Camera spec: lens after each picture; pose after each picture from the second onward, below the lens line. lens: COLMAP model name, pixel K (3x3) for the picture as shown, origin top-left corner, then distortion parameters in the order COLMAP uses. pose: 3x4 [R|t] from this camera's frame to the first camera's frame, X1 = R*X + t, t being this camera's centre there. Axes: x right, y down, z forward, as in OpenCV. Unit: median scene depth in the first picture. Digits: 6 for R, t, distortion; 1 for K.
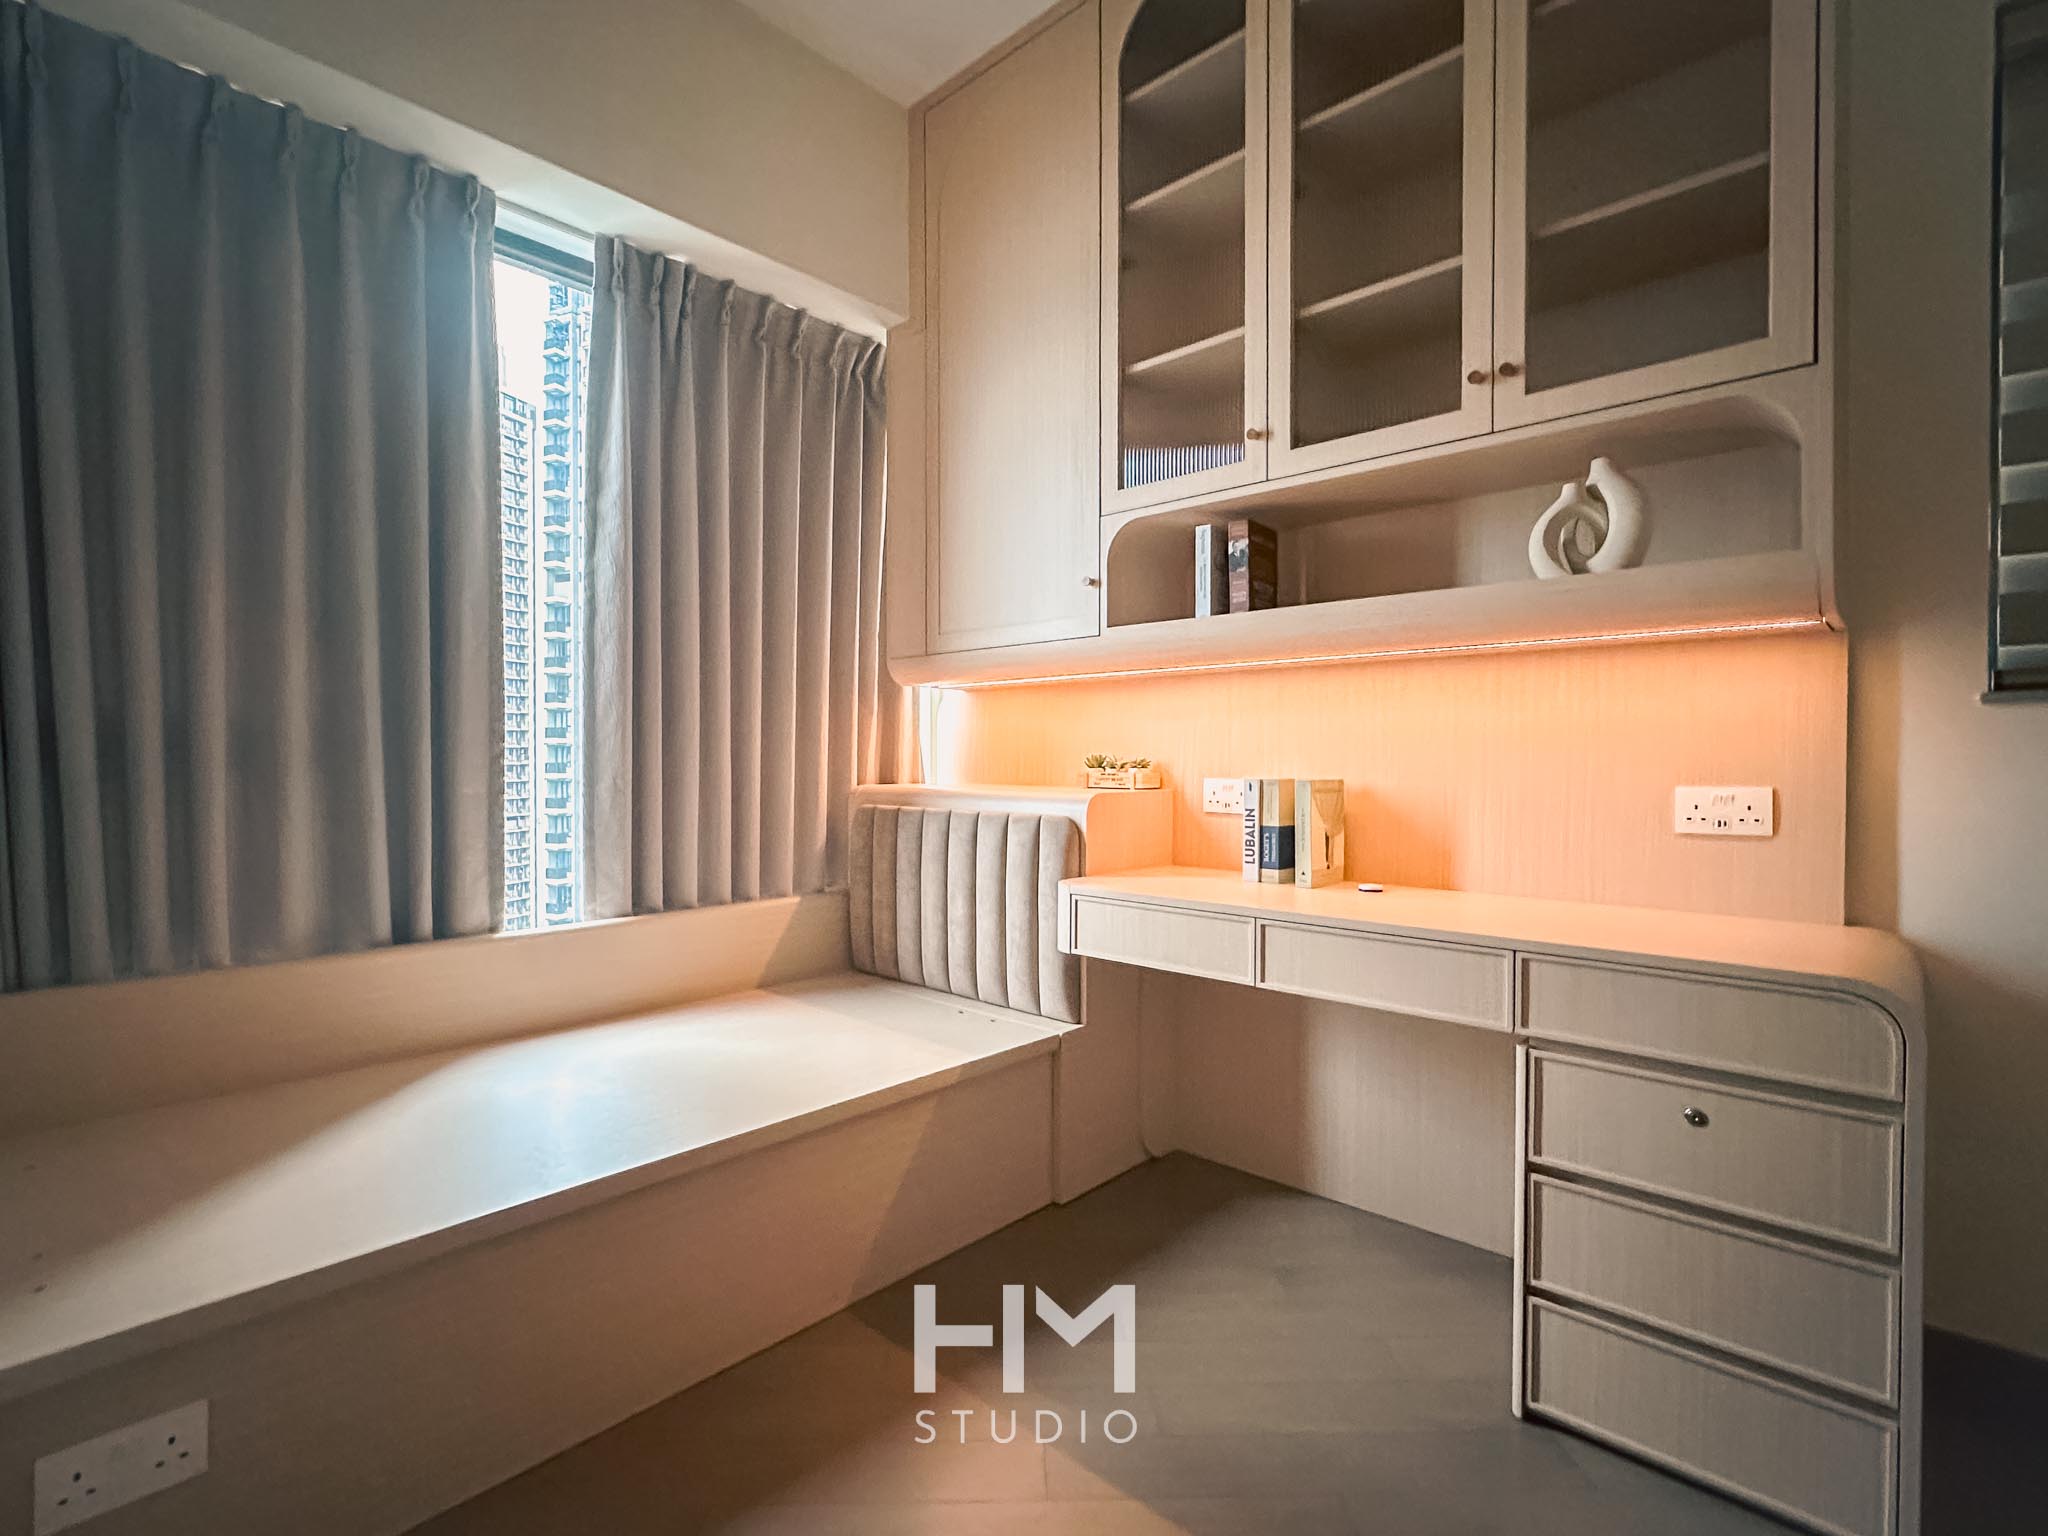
lens RADIAL K [[969.9, 0, 1044.7], [0, 969.9, 778.7], [0, 0, 1]] dist [-0.013986, 0.000105]
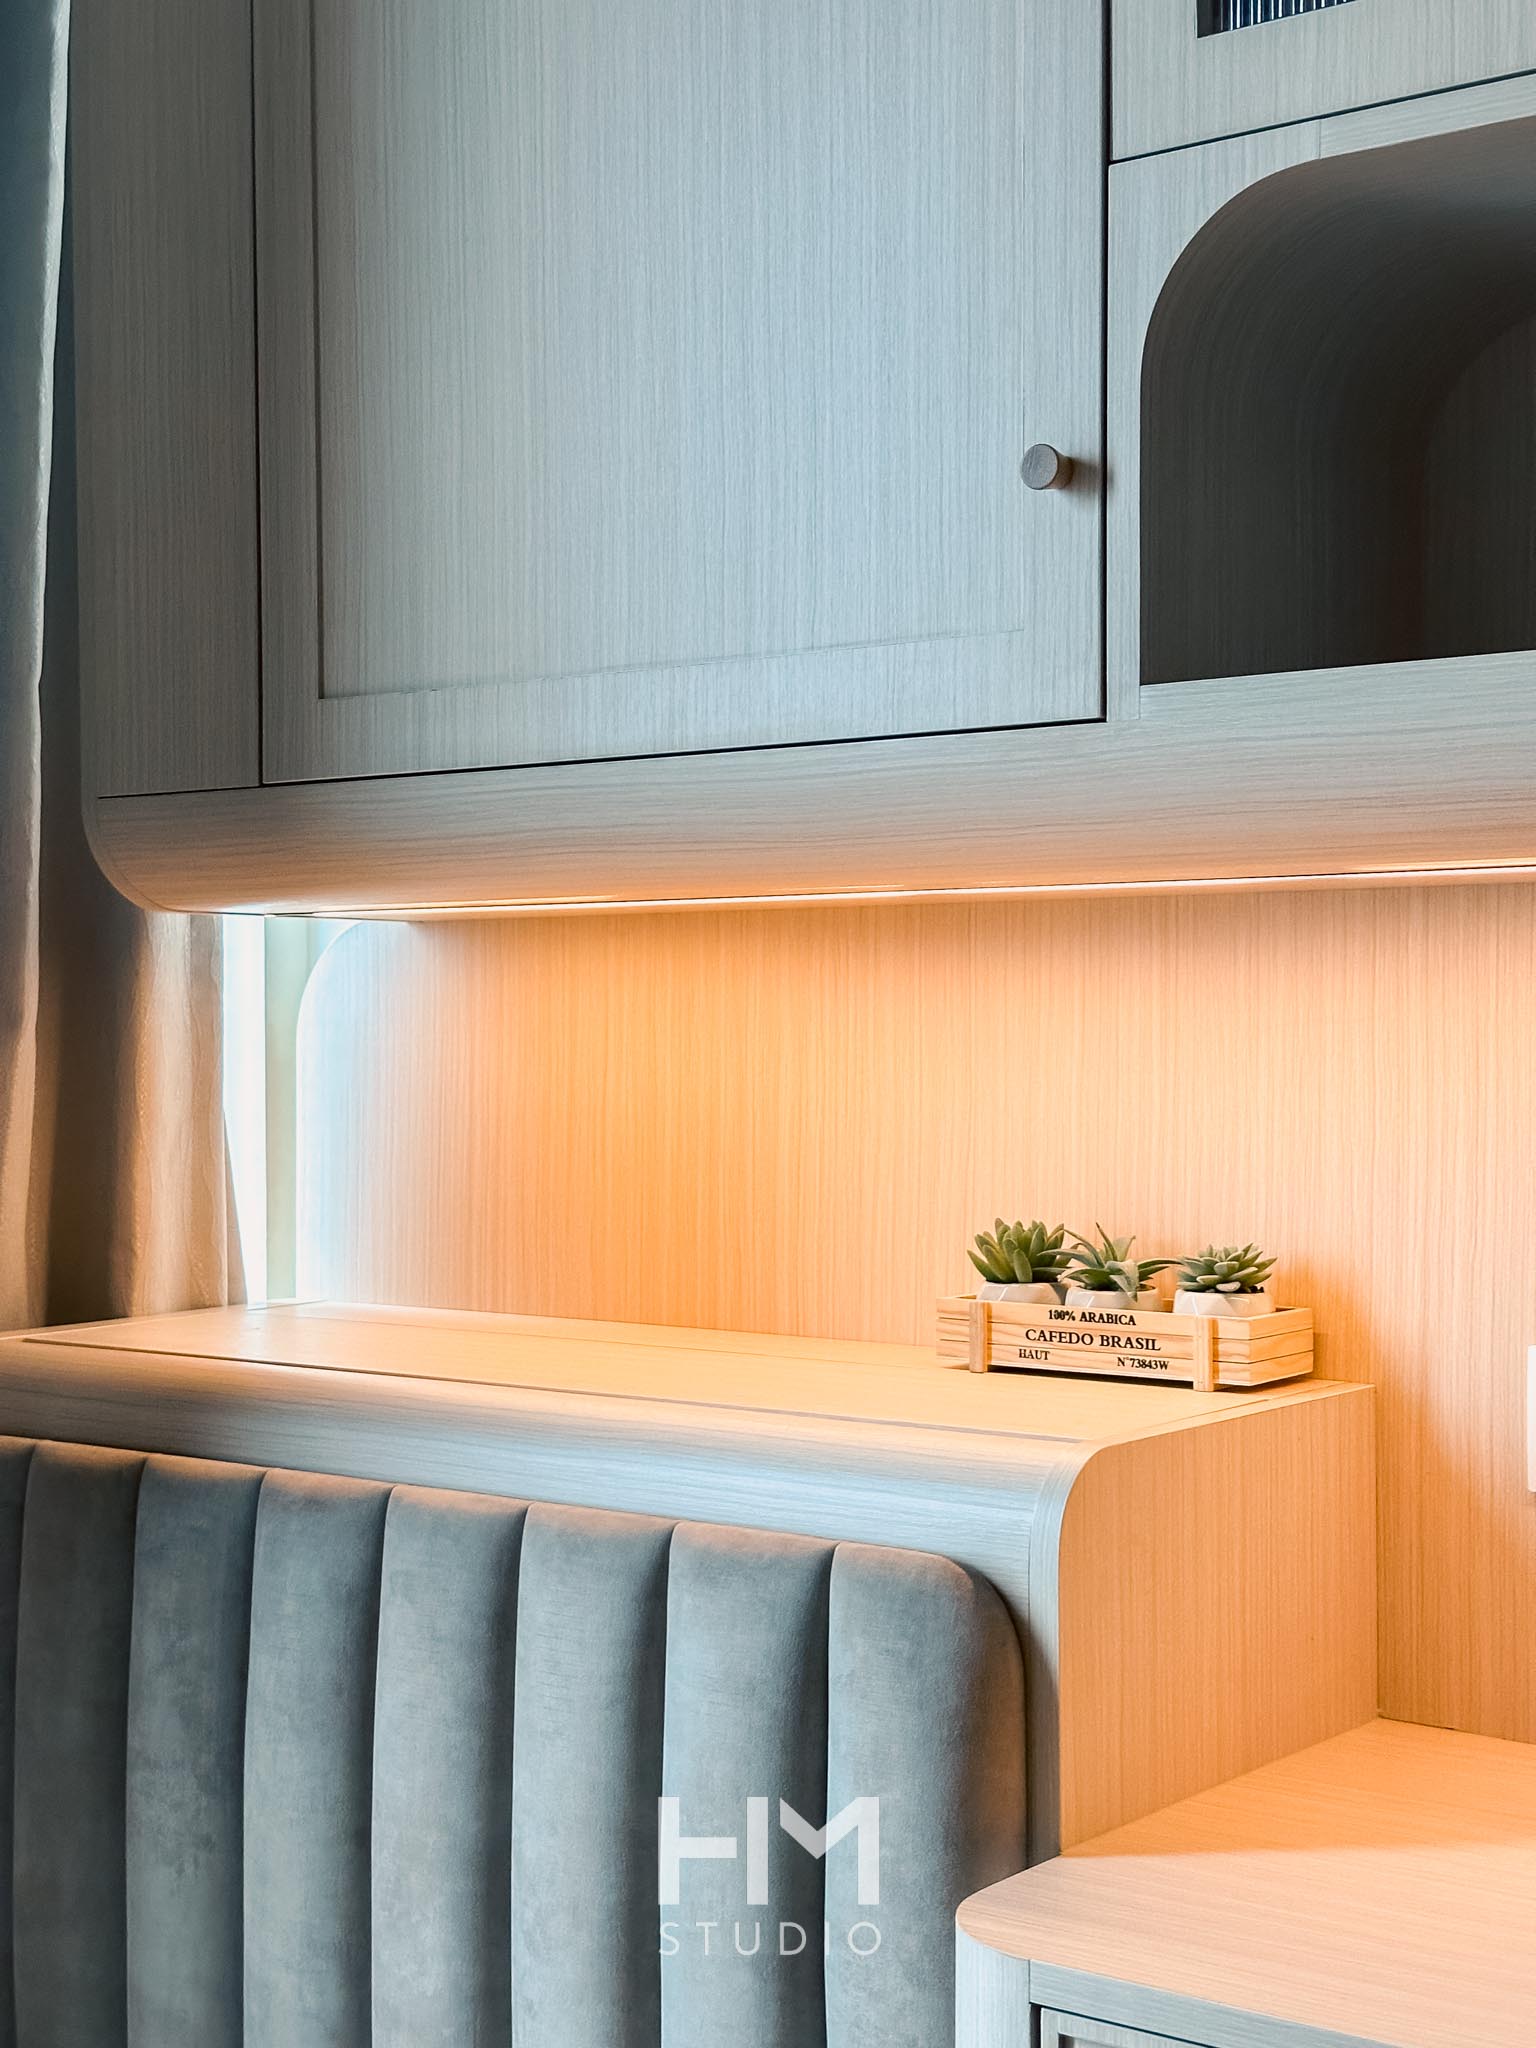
lens RADIAL K [[2889.7, 0, 797.5], [0, 2889.7, 1011.4], [0, 0, 1]] dist [0.124480, -0.046342]
pose [[0.995180, -0.003004, 0.098022, -0.079355], [0.005328, 0.999711, -0.023457, -0.070732], [-0.097923, 0.023866, 0.994908, 0.381996]]
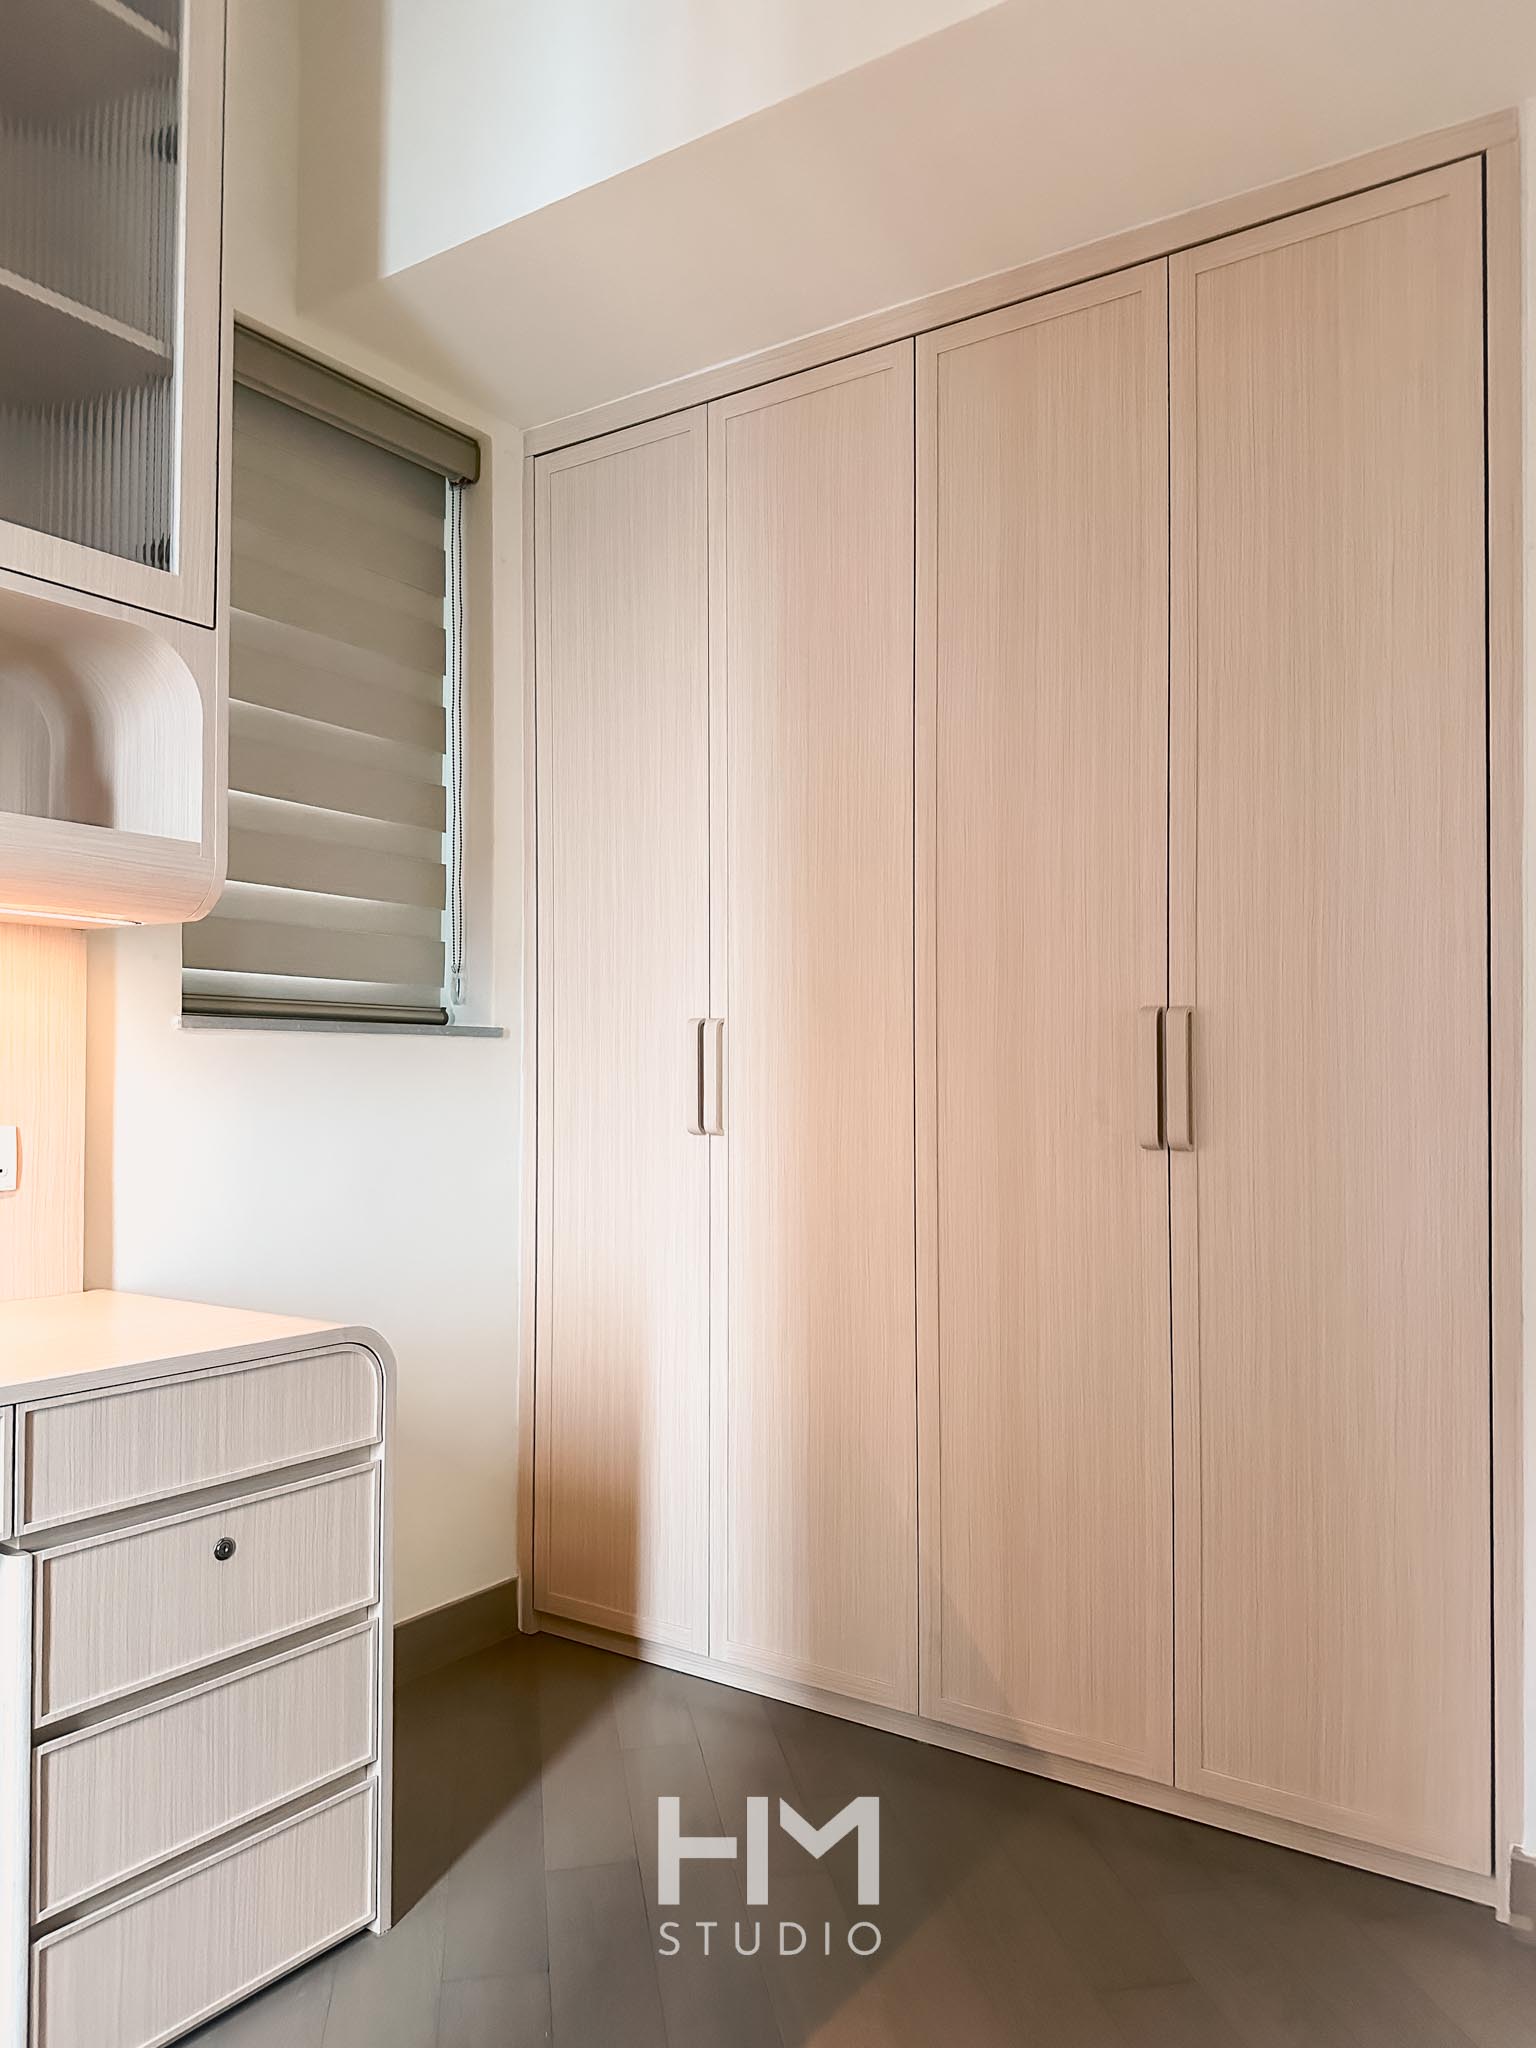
lens RADIAL K [[1431.8, 0, 838.6], [0, 1431.8, 1033.9], [0, 0, 1]] dist [0.107007, -0.130181]
pose [[-0.182170, 0.022820, 0.983002, -0.379172], [0.007845, 0.999733, -0.021755, -0.025694], [-0.983236, 0.003748, -0.182301, 0.447658]]
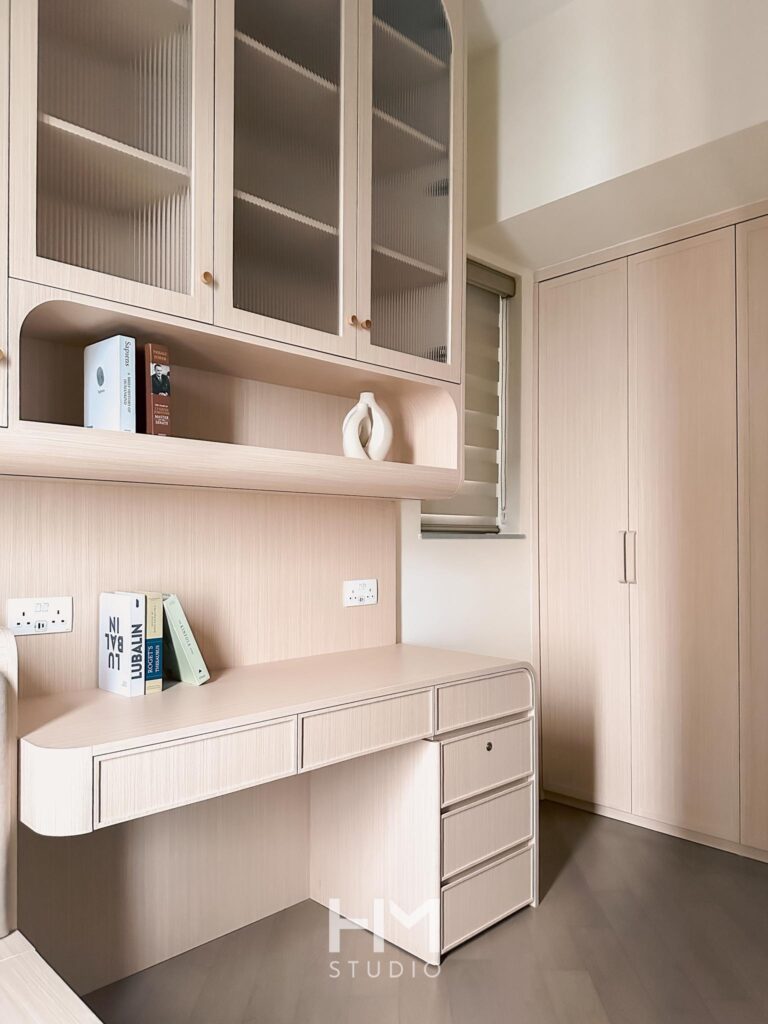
lens RADIAL K [[728.2, 0, 399.6], [0, 728.2, 529.8], [0, 0, 1]] dist [0.078286, -0.113223]
pose [[0.041626, 0.012045, 0.999061, -0.552265], [0.014467, 0.999815, -0.012656, -0.055183], [-0.999029, 0.014980, 0.041444, 0.694603]]
